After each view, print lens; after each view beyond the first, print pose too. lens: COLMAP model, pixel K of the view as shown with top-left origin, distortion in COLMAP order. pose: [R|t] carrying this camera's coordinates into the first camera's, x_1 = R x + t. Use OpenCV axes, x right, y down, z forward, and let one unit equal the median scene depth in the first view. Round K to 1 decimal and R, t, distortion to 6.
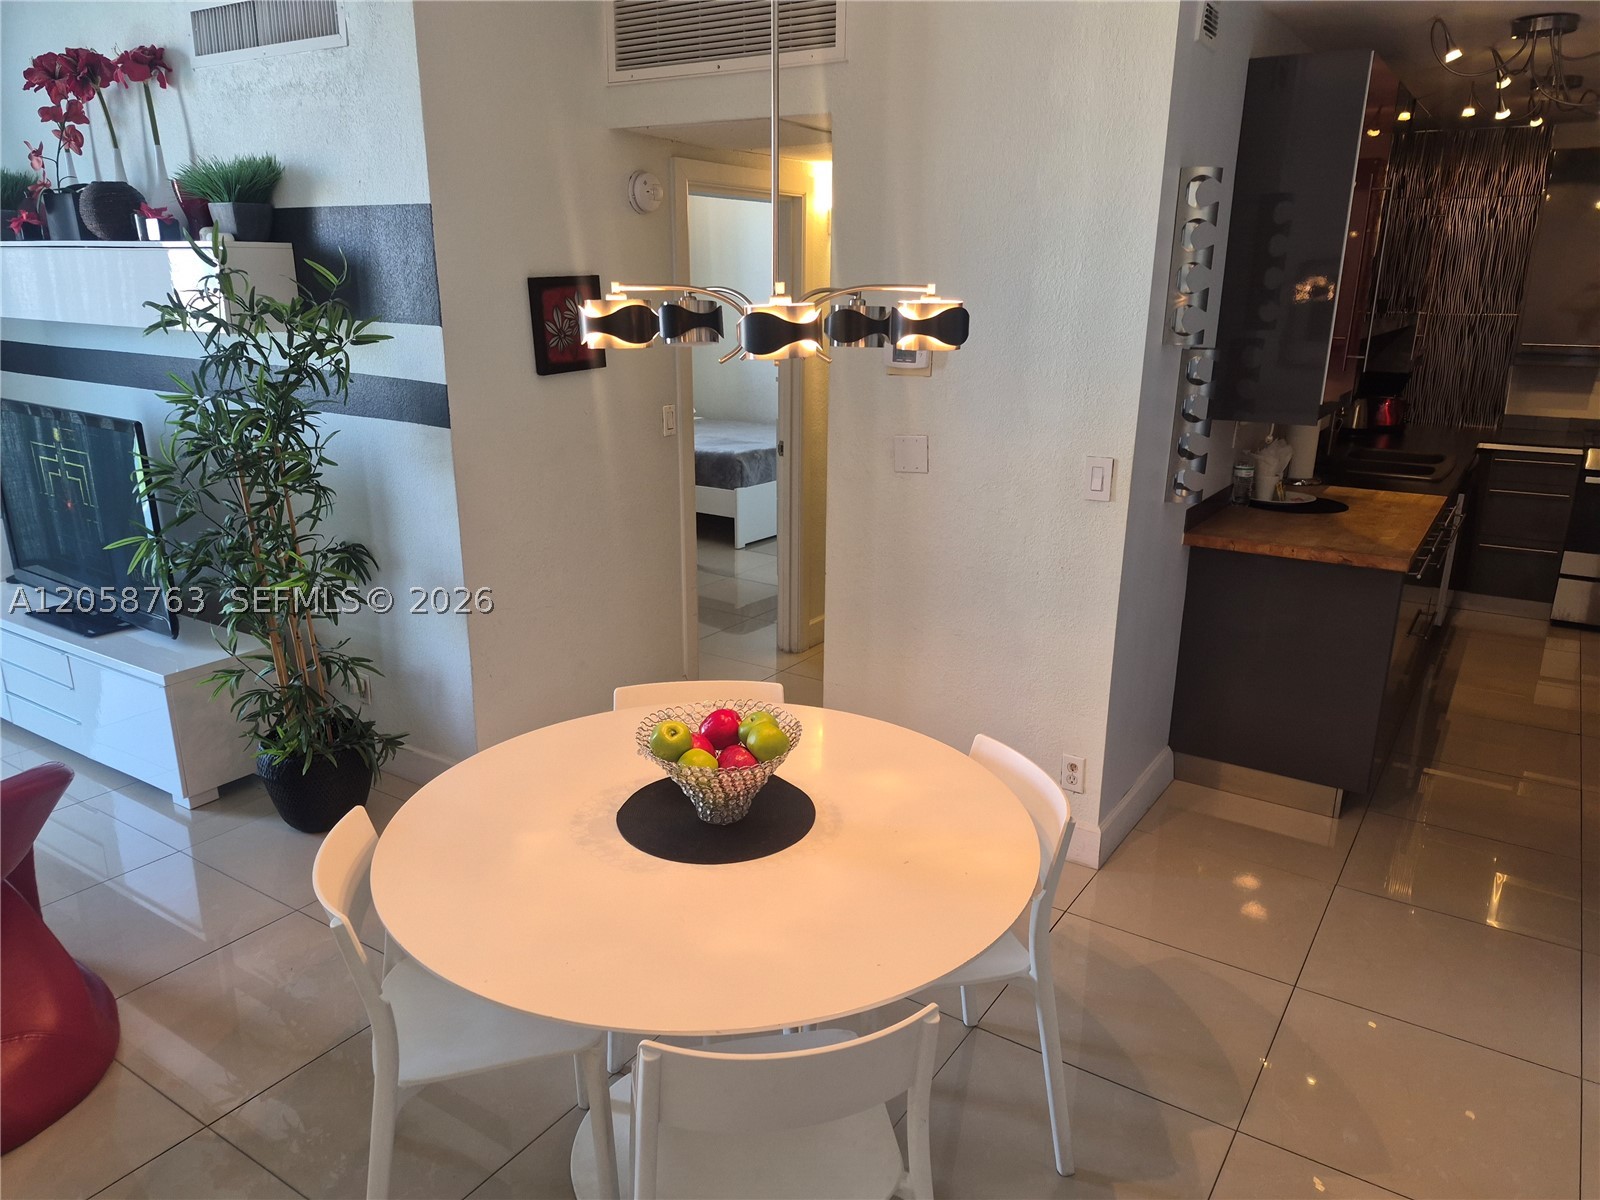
lens RADIAL K [[1115.3, 0, 803.1], [0, 1115.3, 604.8], [0, 0, 1]] dist [0.054911, -0.041758]
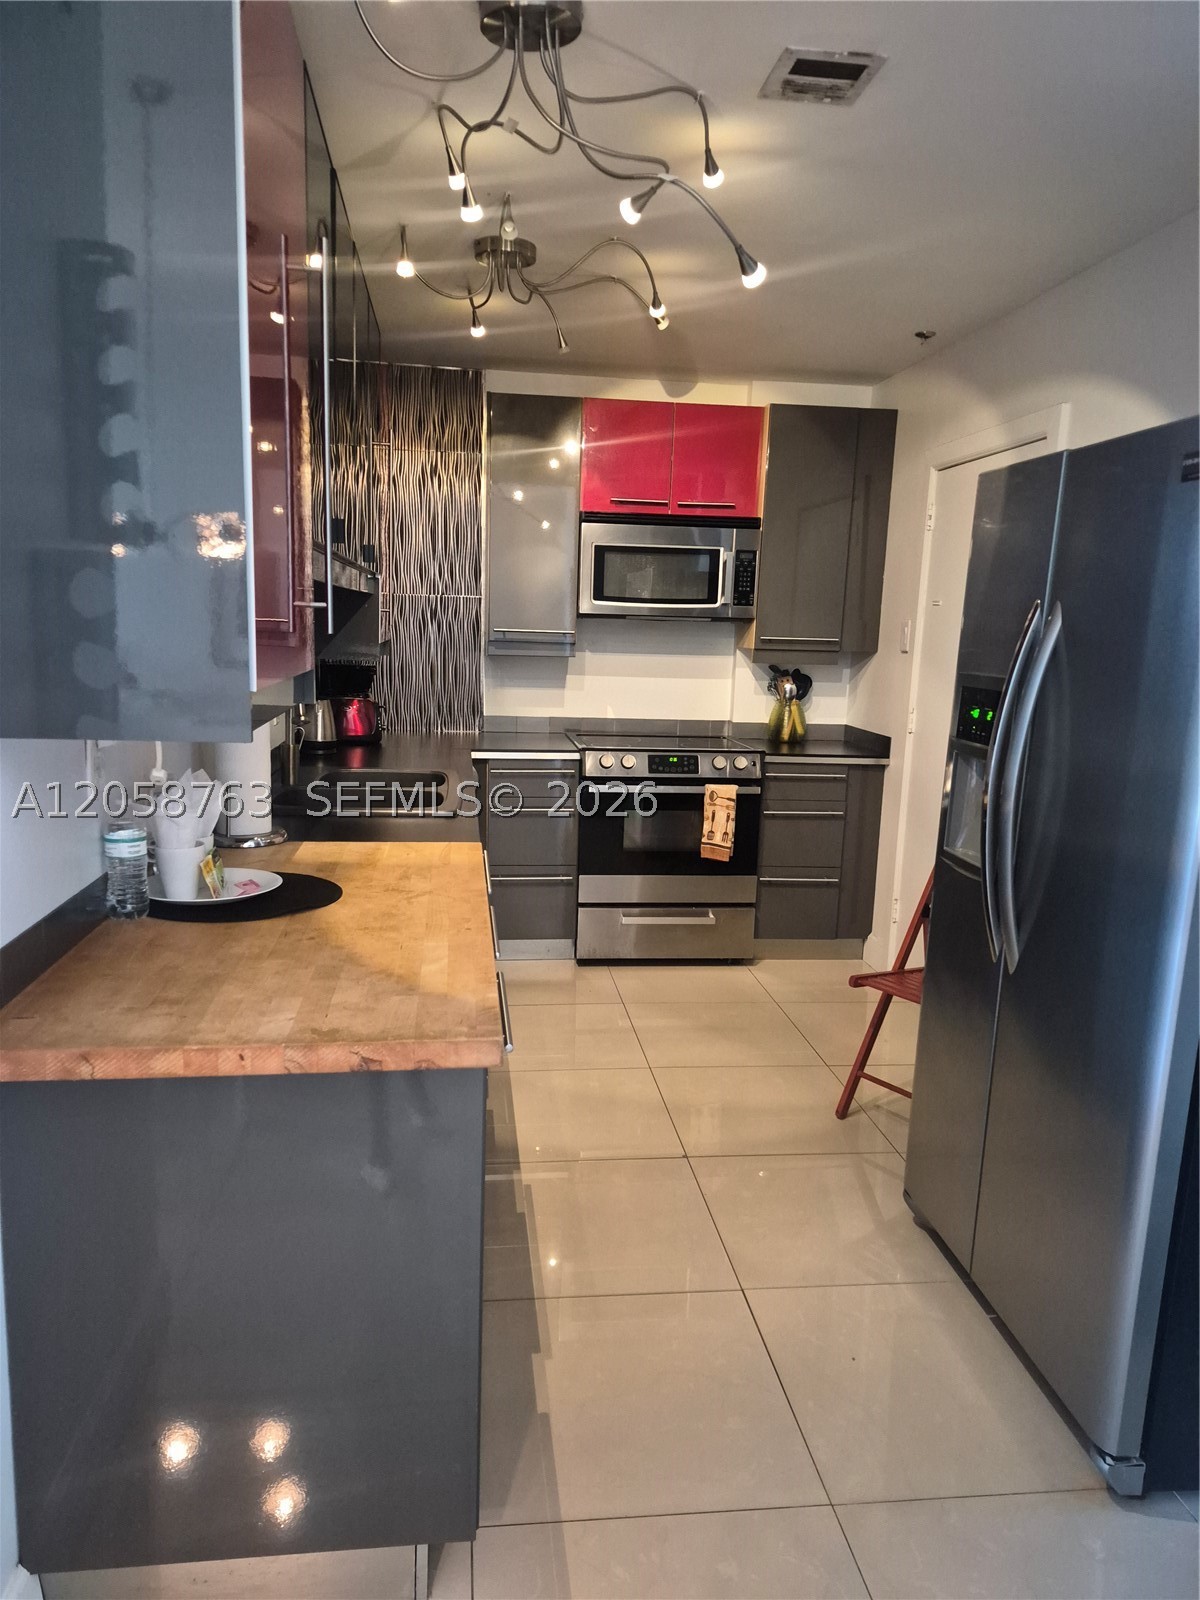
lens RADIAL K [[1105.6, 0, 600.0], [0, 1105.6, 800.0], [0, 0, 1]] dist [0.117793, -0.148290]
pose [[0.760816, -0.091658, 0.642462, 0.178881], [0.160742, 0.985743, -0.049721, -0.060381], [-0.628745, 0.141099, 0.764703, 0.379709]]
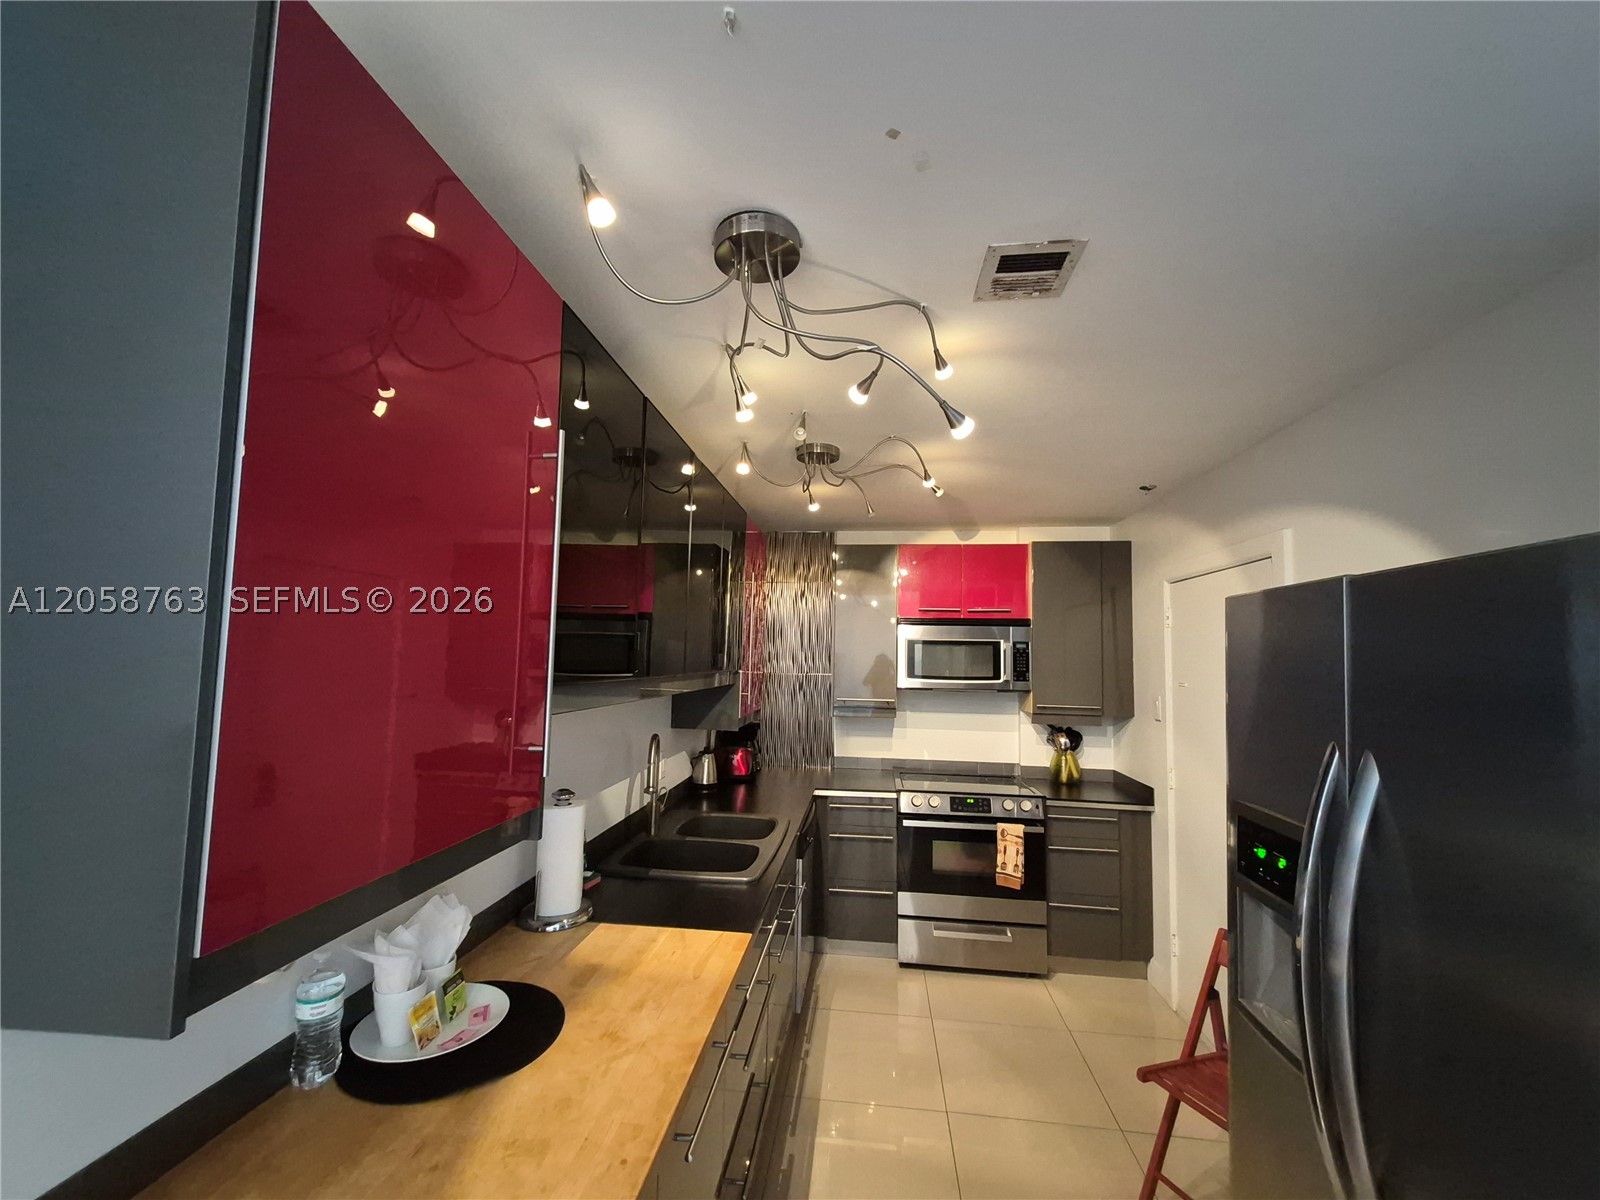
lens RADIAL K [[631.3, 0, 795.0], [0, 631.3, 610.1], [0, 0, 1]] dist [0.008830, -0.001181]
pose [[0.896626, 0.041362, 0.440852, 0.322977], [0.114741, 0.939914, -0.321551, -0.118214], [-0.427663, 0.338895, 0.838006, 0.469295]]
